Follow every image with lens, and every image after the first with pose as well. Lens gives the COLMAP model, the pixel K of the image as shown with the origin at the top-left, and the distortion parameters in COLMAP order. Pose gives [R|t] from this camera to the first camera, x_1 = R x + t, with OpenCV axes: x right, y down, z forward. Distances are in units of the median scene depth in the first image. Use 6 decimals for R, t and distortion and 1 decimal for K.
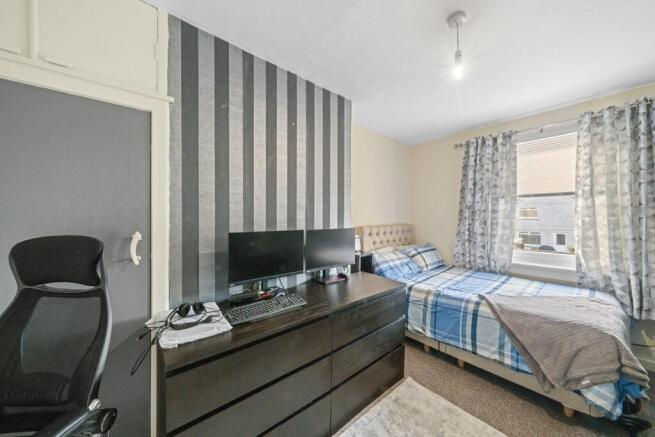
lens RADIAL K [[228.5, 0, 326.8], [0, 228.5, 216.2], [0, 0, 1]] dist [-0.000266, -0.000600]
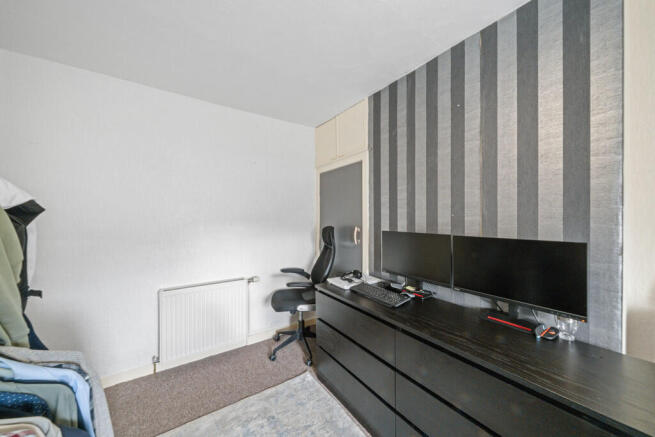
lens RADIAL K [[228.5, 0, 327.6], [0, 228.5, 219.1], [0, 0, 1]] dist [-0.000266, -0.000600]
pose [[-0.085802, -0.002834, -0.996308, 0.789602], [0.002465, 0.999992, -0.003057, 0.006036], [0.996309, -0.002718, -0.085794, 0.674674]]
